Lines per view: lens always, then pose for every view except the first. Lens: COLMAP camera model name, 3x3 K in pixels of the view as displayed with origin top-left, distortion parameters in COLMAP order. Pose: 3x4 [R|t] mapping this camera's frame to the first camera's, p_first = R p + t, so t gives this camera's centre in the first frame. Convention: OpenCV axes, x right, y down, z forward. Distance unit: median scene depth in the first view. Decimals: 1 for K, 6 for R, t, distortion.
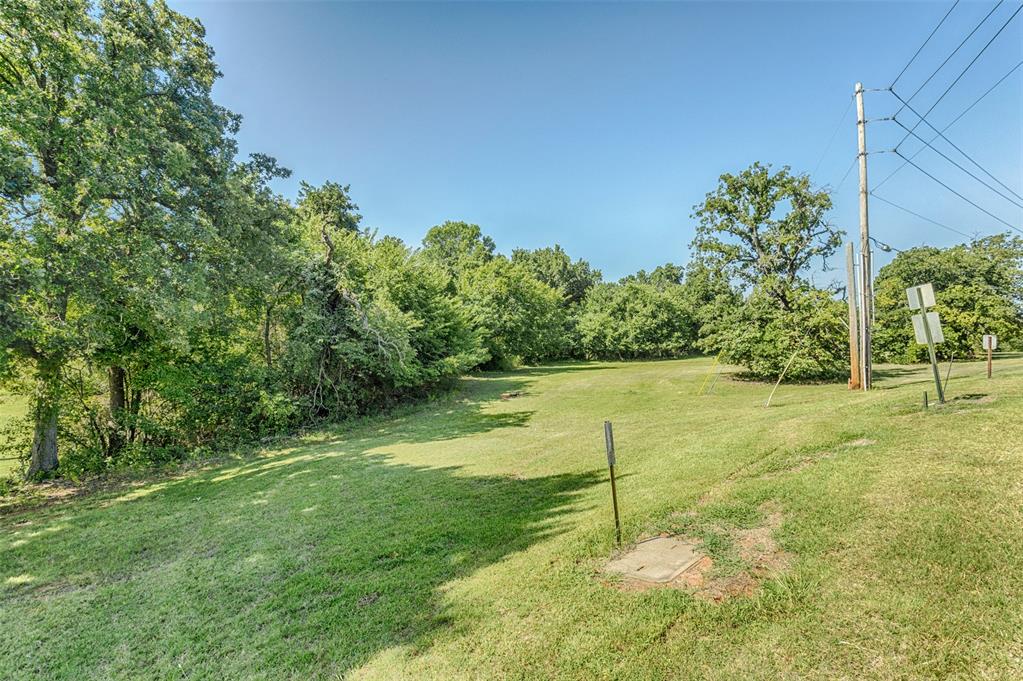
lens RADIAL K [[488.5, 0, 512.0], [0, 488.5, 342.1], [0, 0, 1]] dist [0.002490, 0.000241]
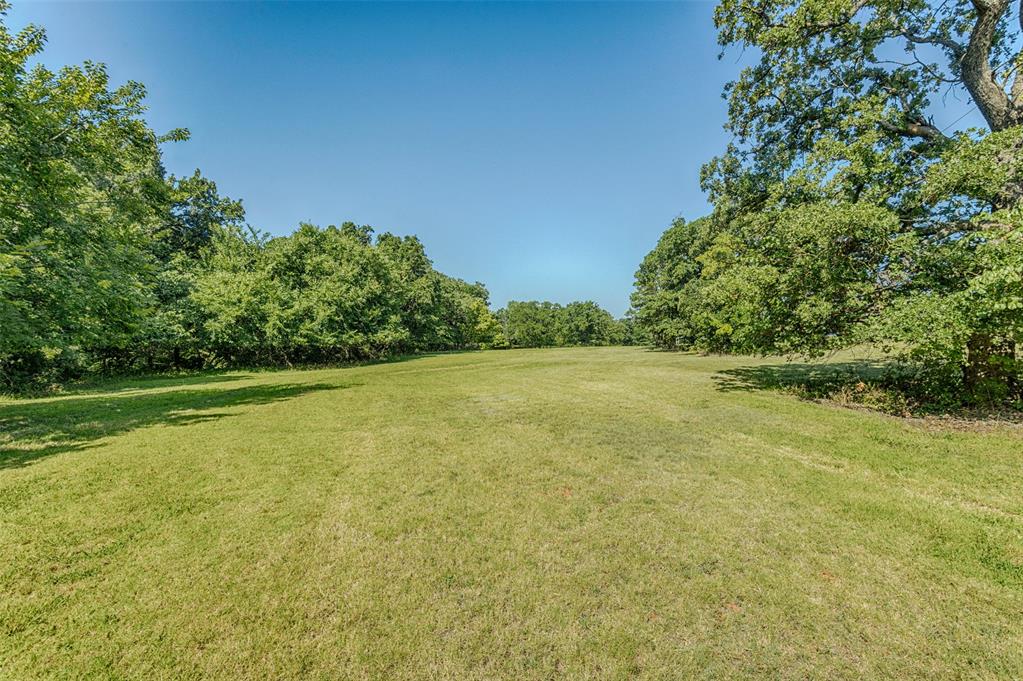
lens RADIAL K [[488.5, 0, 513.5], [0, 488.5, 342.7], [0, 0, 1]] dist [0.002490, 0.000241]
pose [[0.746006, -0.004820, 0.665922, 0.053660], [0.001853, 0.999985, 0.005162, 0.010786], [-0.665937, -0.002617, 0.746004, 0.471238]]
